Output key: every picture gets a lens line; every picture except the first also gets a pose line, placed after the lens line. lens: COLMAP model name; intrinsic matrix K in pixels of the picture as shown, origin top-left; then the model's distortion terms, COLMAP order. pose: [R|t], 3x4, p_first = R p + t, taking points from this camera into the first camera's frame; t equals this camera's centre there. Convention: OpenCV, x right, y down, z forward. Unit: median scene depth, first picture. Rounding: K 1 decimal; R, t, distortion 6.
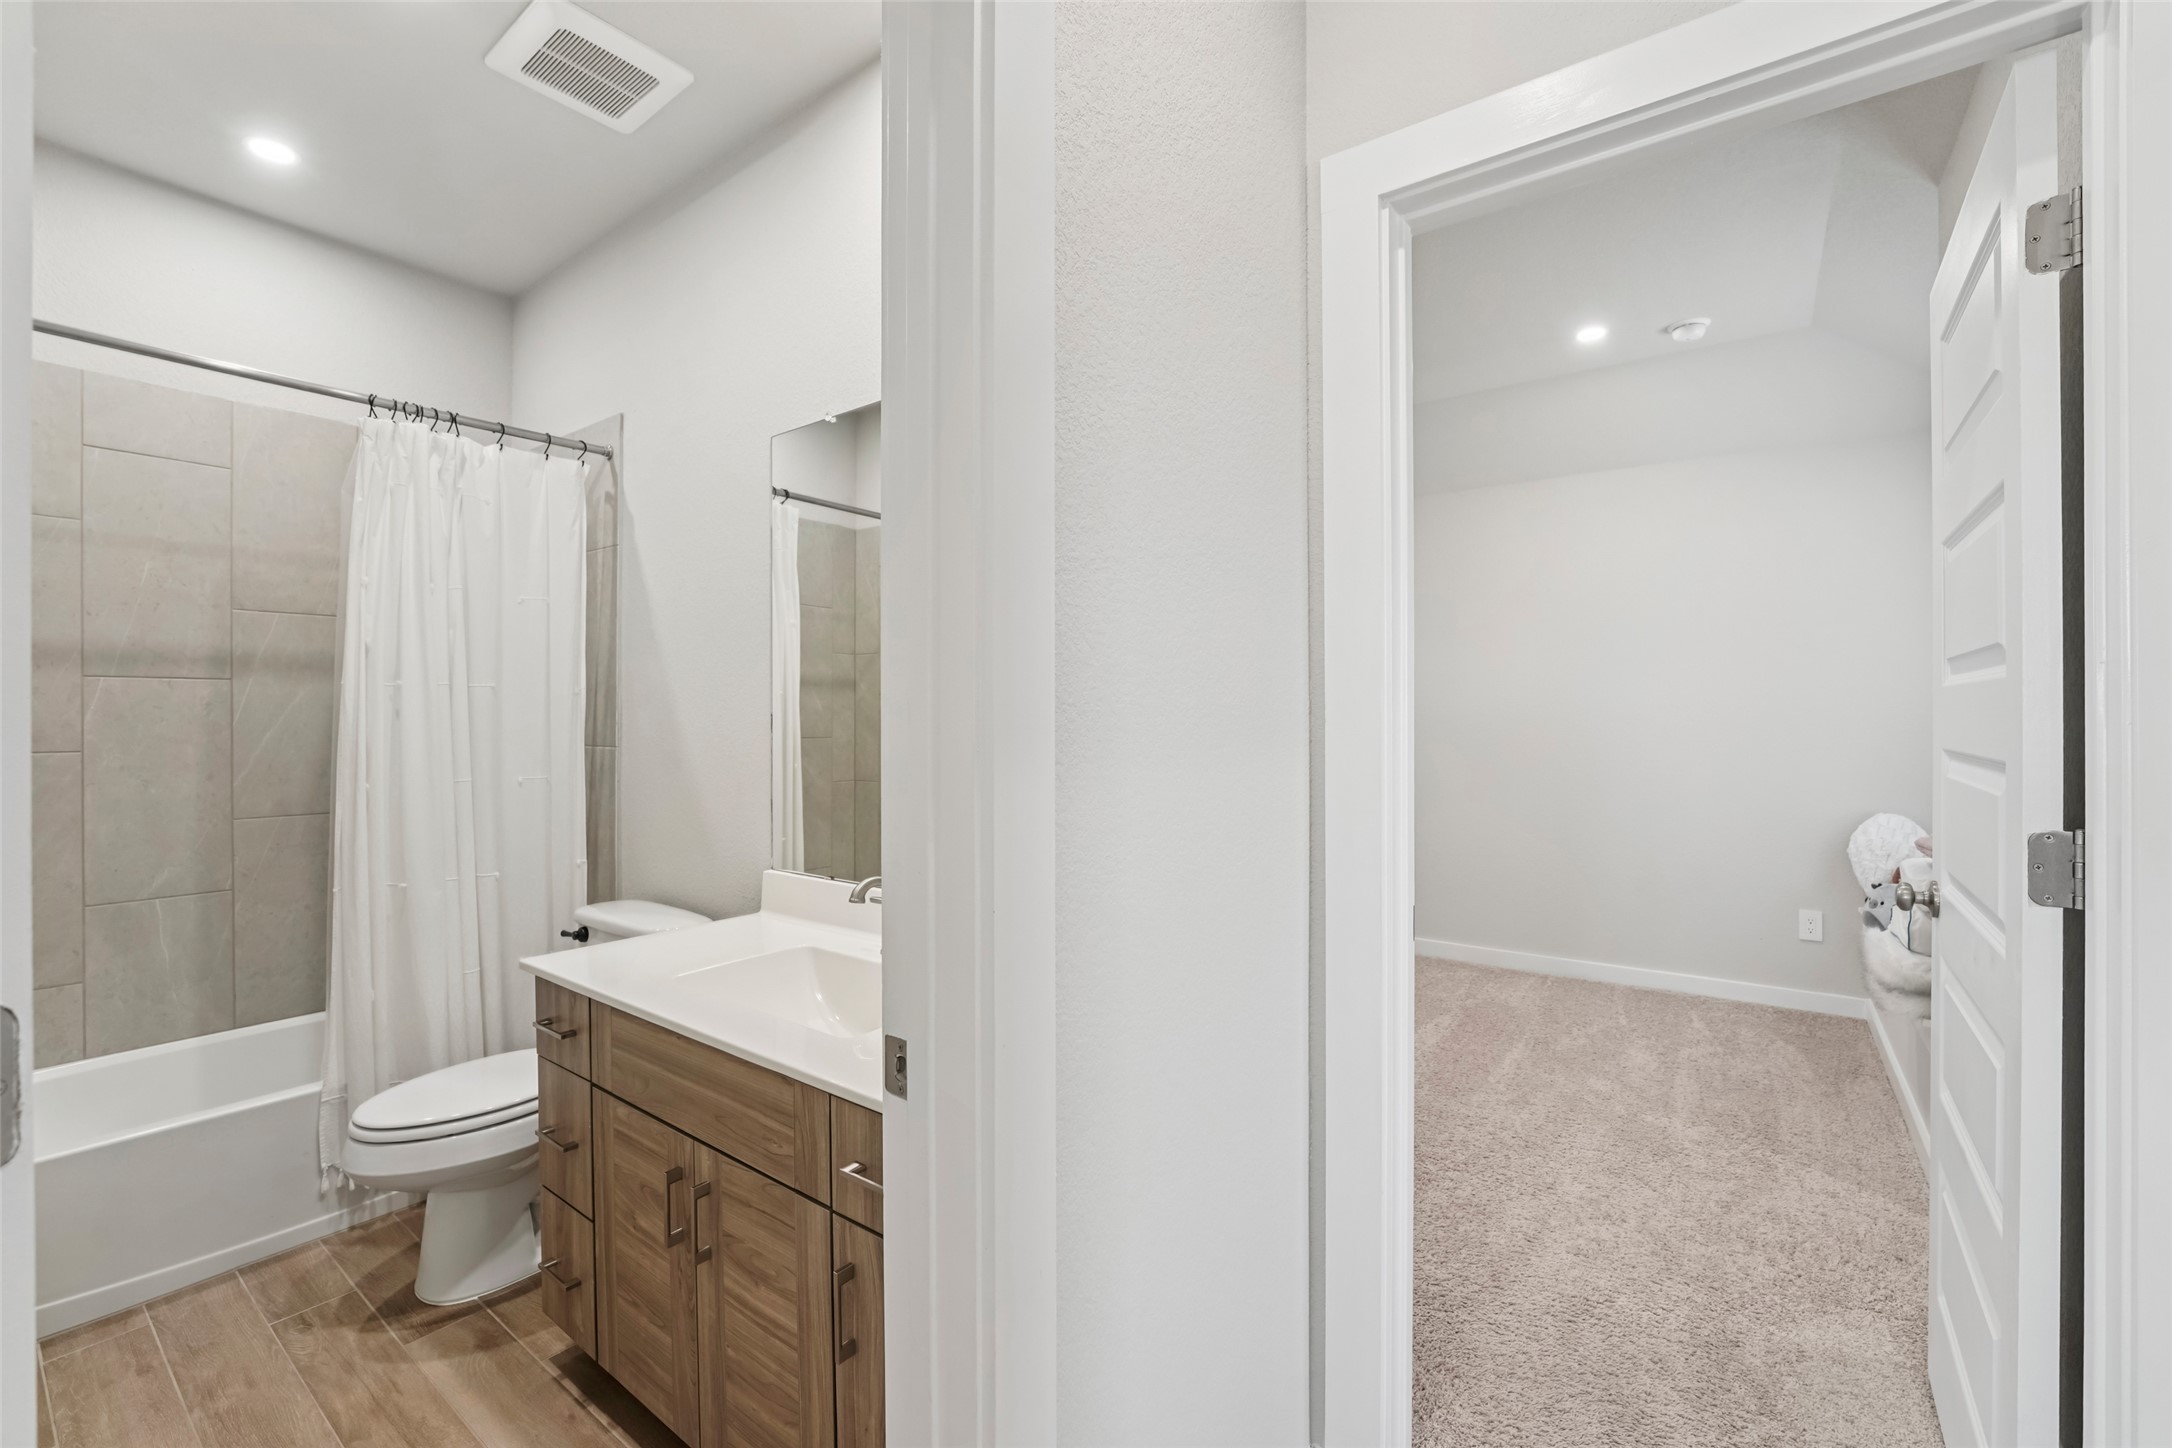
lens RADIAL K [[896.7, 0, 1088.5], [0, 896.7, 714.3], [0, 0, 1]] dist [-0.020136, 0.002806]
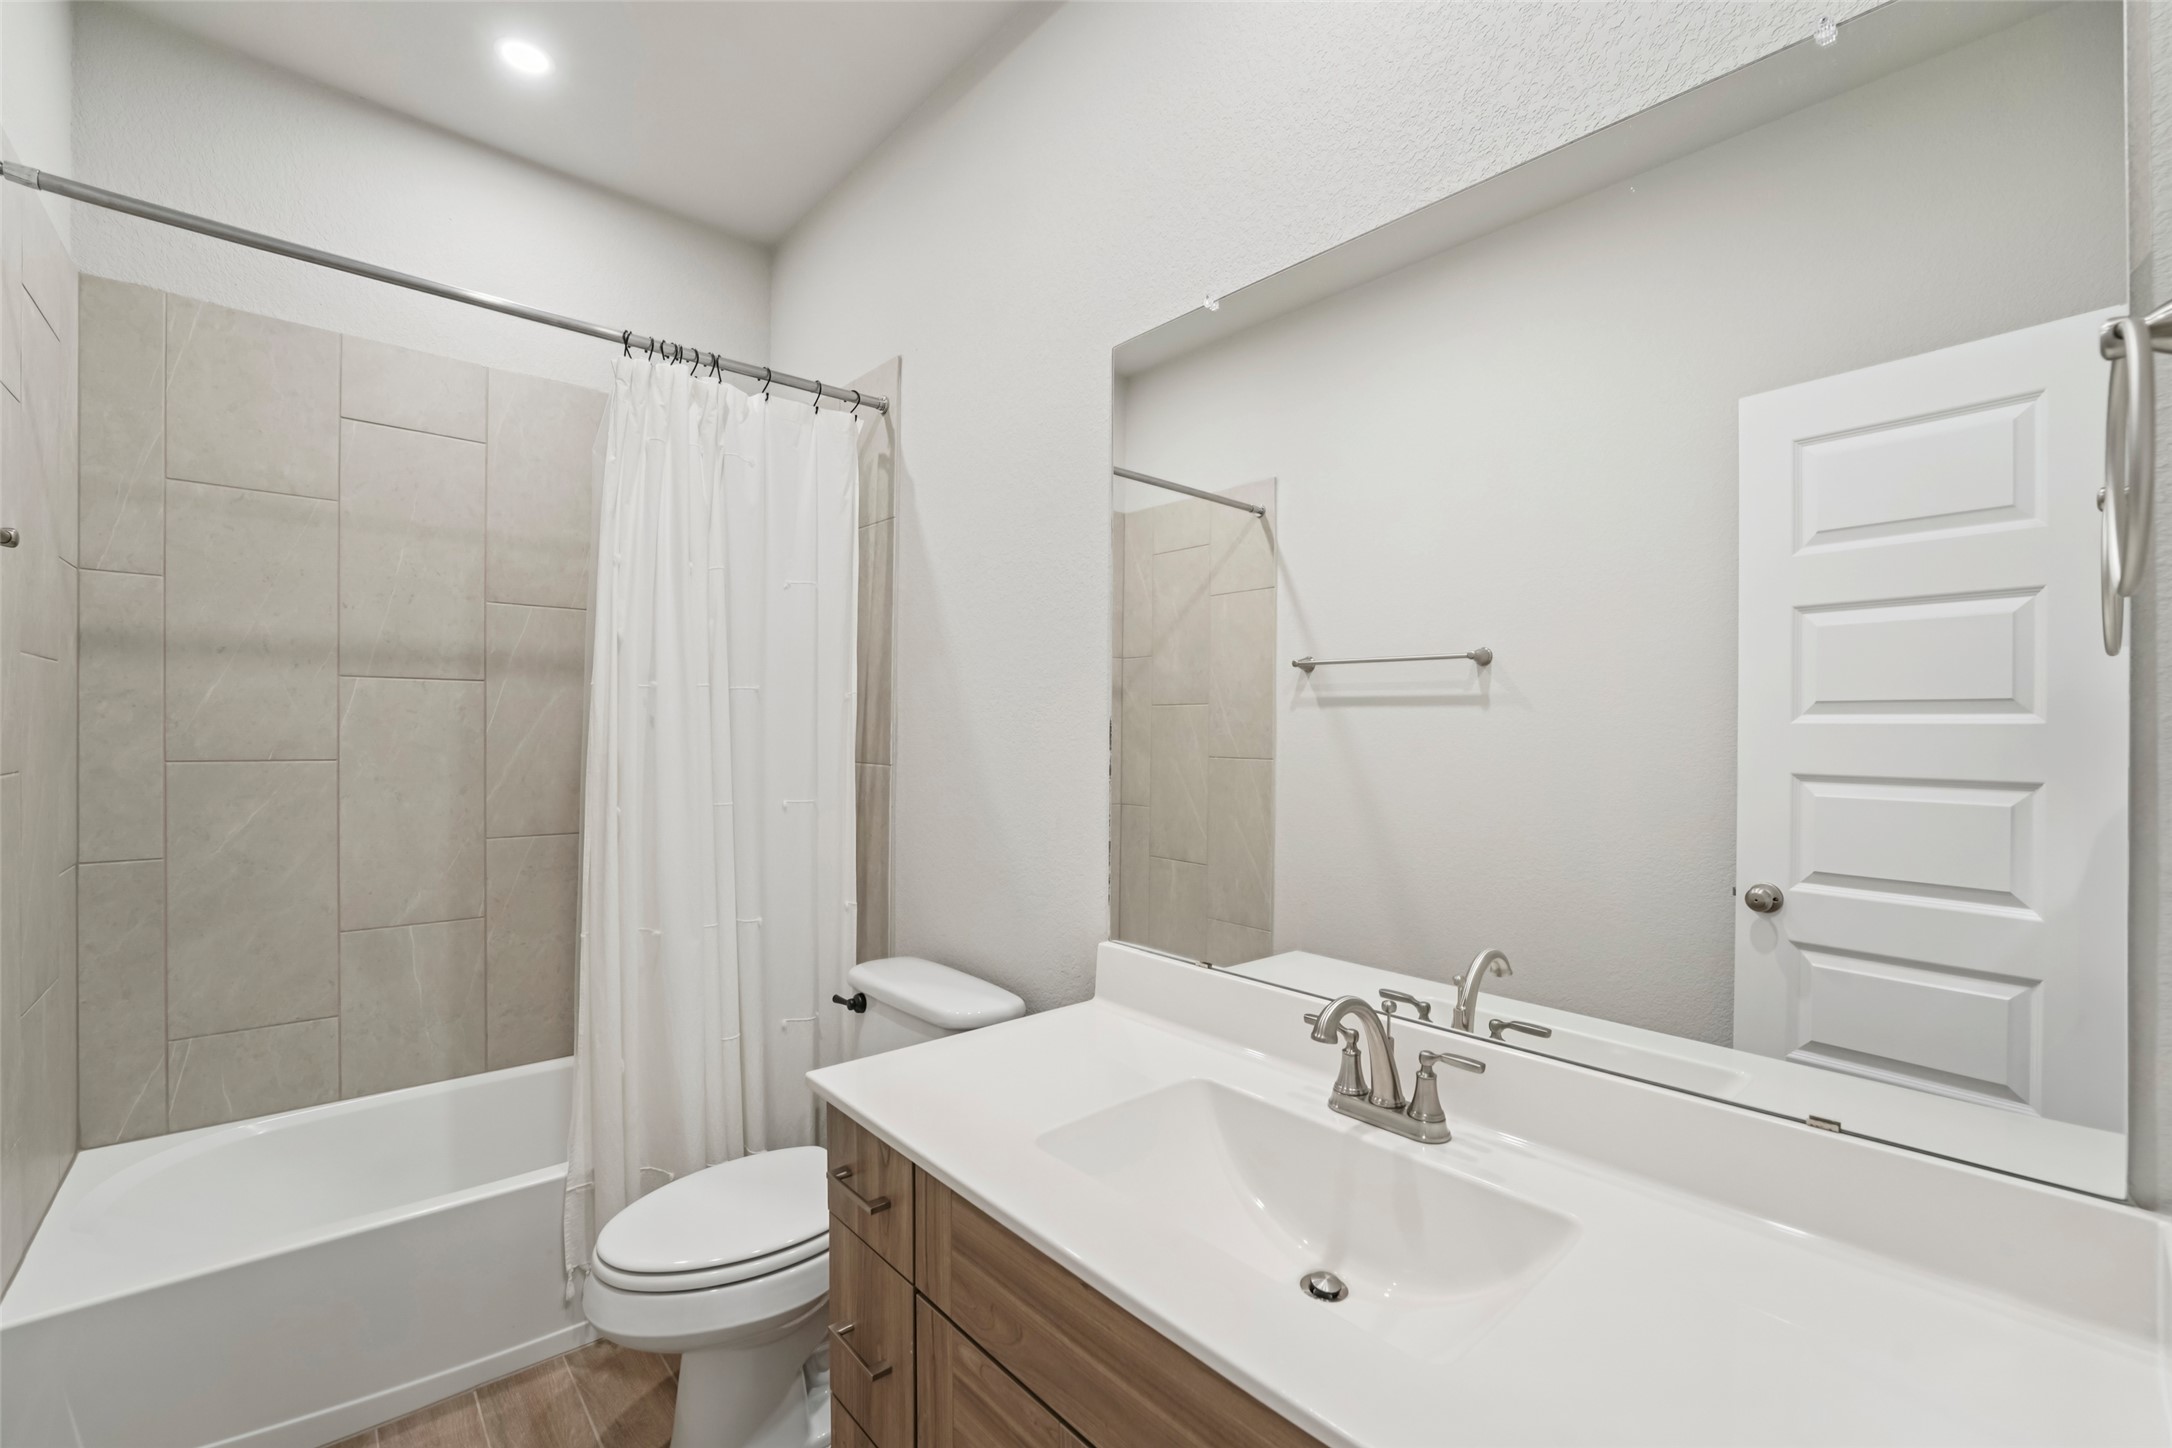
lens RADIAL K [[896.7, 0, 1095.3], [0, 896.7, 736.0], [0, 0, 1]] dist [-0.020136, 0.002806]
pose [[0.980398, 0.013992, -0.196528, -0.206445], [-0.012028, 0.999865, 0.011183, -0.001515], [0.196658, -0.008600, 0.980434, 0.260447]]
